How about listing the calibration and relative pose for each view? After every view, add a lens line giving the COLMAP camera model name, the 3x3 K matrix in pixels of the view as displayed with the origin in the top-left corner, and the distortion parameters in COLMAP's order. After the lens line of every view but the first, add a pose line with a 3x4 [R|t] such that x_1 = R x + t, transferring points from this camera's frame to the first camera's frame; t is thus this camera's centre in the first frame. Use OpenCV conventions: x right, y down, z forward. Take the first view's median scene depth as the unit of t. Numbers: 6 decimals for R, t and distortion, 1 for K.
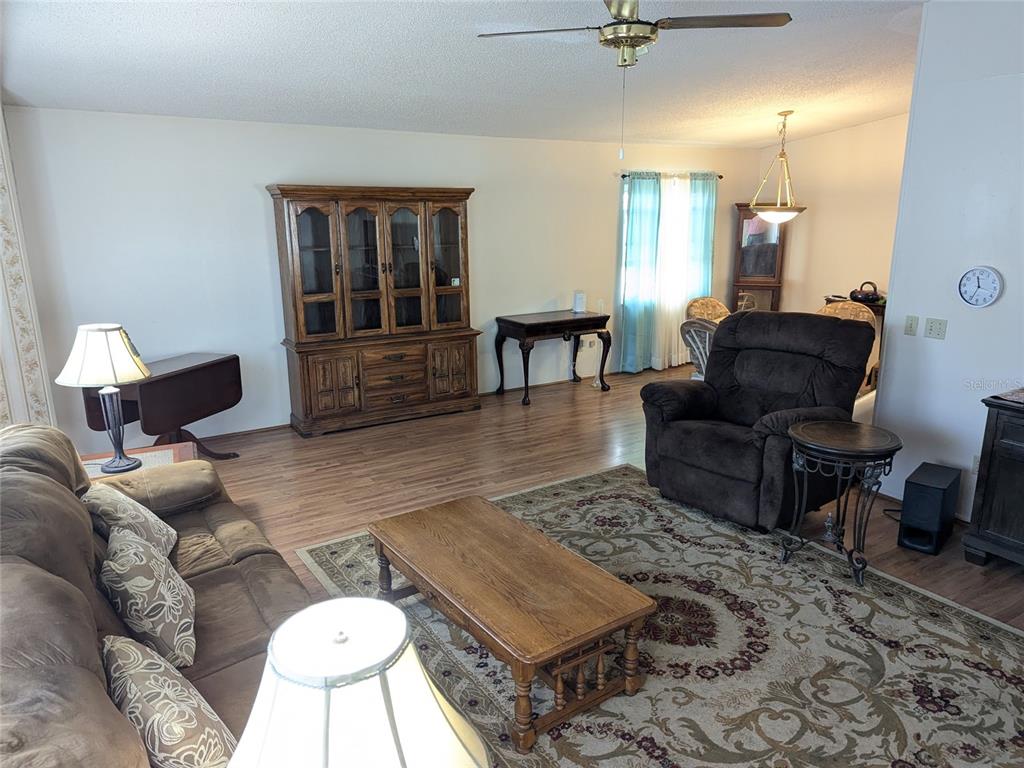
lens RADIAL K [[722.1, 0, 508.7], [0, 722.1, 390.4], [0, 0, 1]] dist [0.060127, -0.045951]
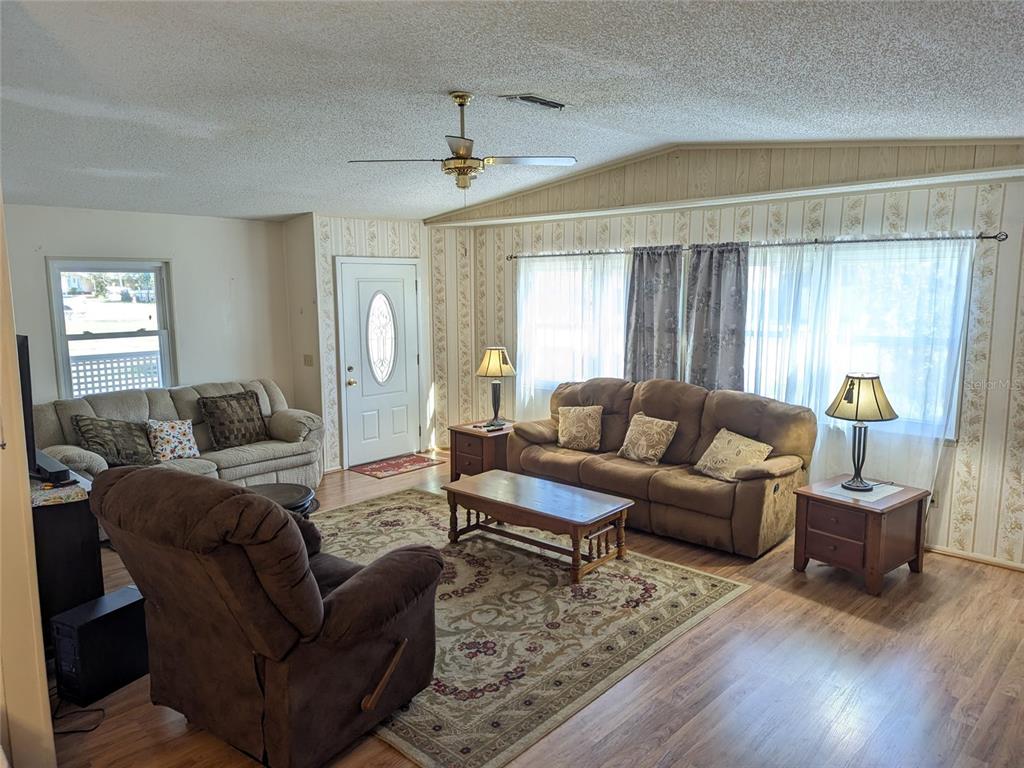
lens RADIAL K [[722.1, 0, 508.7], [0, 722.1, 390.4], [0, 0, 1]] dist [0.060127, -0.045951]
pose [[-0.970522, 0.046368, -0.236509, 0.293436], [-0.048268, 0.924042, 0.379231, -0.427625], [0.236128, 0.379468, -0.894566, 1.655306]]
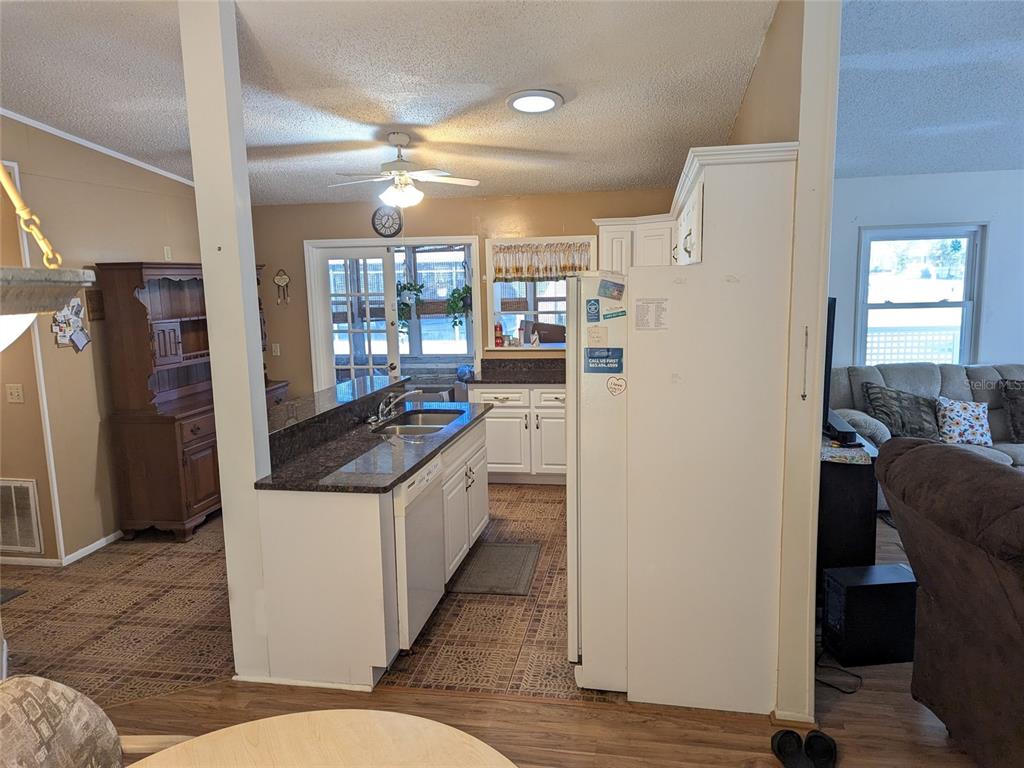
lens RADIAL K [[704.5, 0, 512.0], [0, 704.5, 367.0], [0, 0, 1]] dist [0.009108, 0.001372]
pose [[-0.726610, -0.060797, 0.684355, 0.326403], [0.198656, 0.934939, 0.293980, -0.386392], [-0.657703, 0.349560, -0.667259, 1.594927]]
